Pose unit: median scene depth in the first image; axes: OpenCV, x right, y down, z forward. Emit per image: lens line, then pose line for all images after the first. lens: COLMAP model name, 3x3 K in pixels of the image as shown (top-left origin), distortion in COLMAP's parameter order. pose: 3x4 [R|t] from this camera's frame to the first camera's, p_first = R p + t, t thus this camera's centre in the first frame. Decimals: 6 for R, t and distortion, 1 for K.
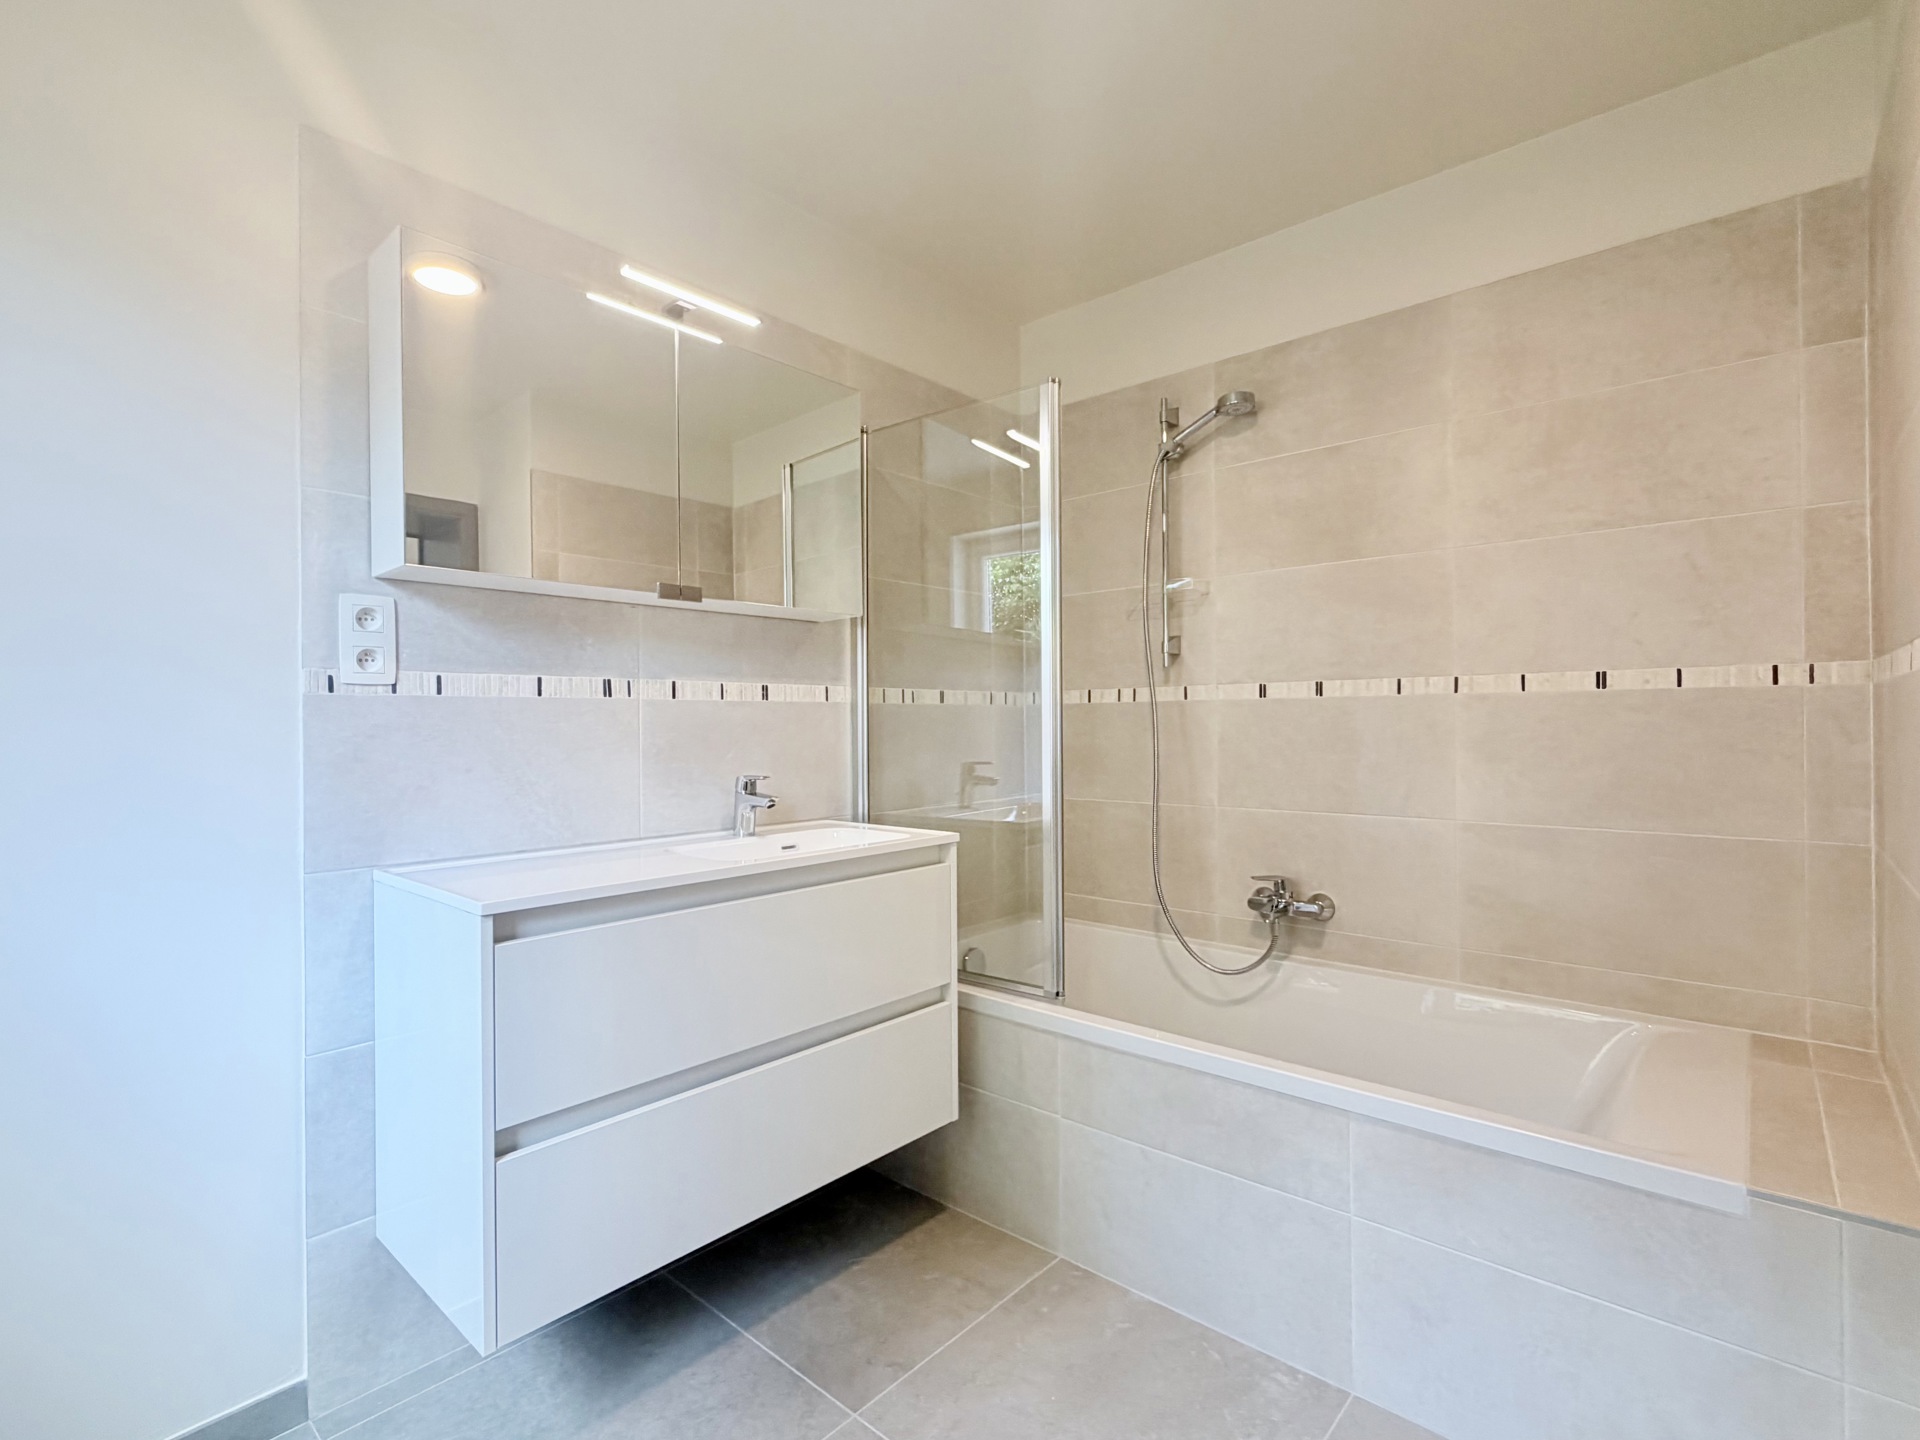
lens RADIAL K [[909.8, 0, 960.0], [0, 909.8, 720.0], [0, 0, 1]] dist [-0.002917, -0.000803]
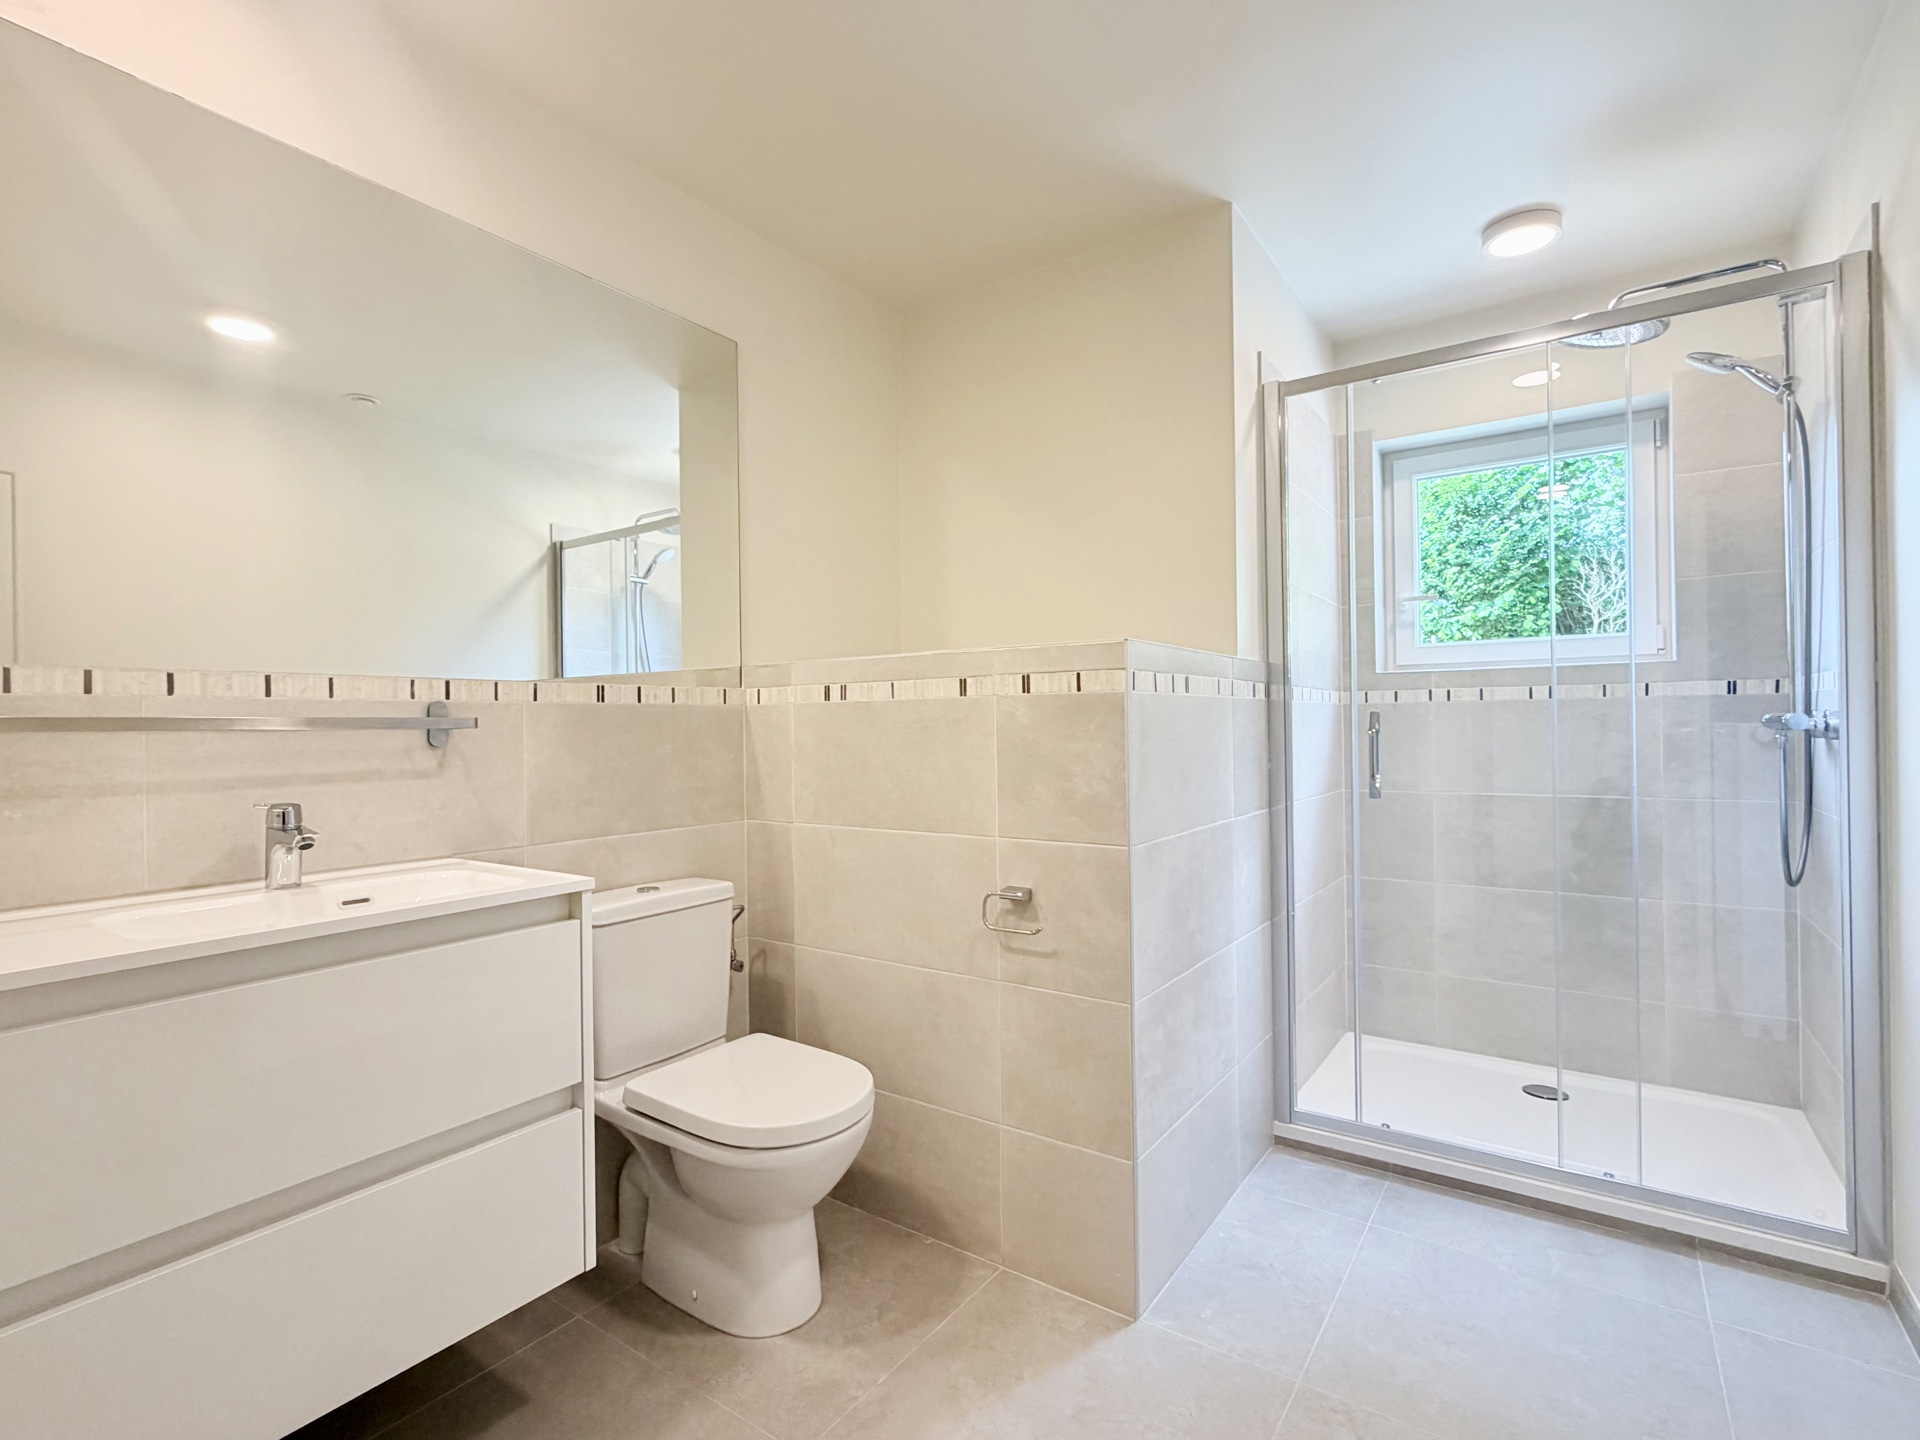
lens RADIAL K [[909.8, 0, 960.0], [0, 909.8, 720.0], [0, 0, 1]] dist [-0.002917, -0.000803]
pose [[0.993555, -0.004273, 0.113270, 0.207845], [0.004362, 0.999990, -0.000531, -0.001154], [-0.113267, 0.001022, 0.993564, 0.234377]]
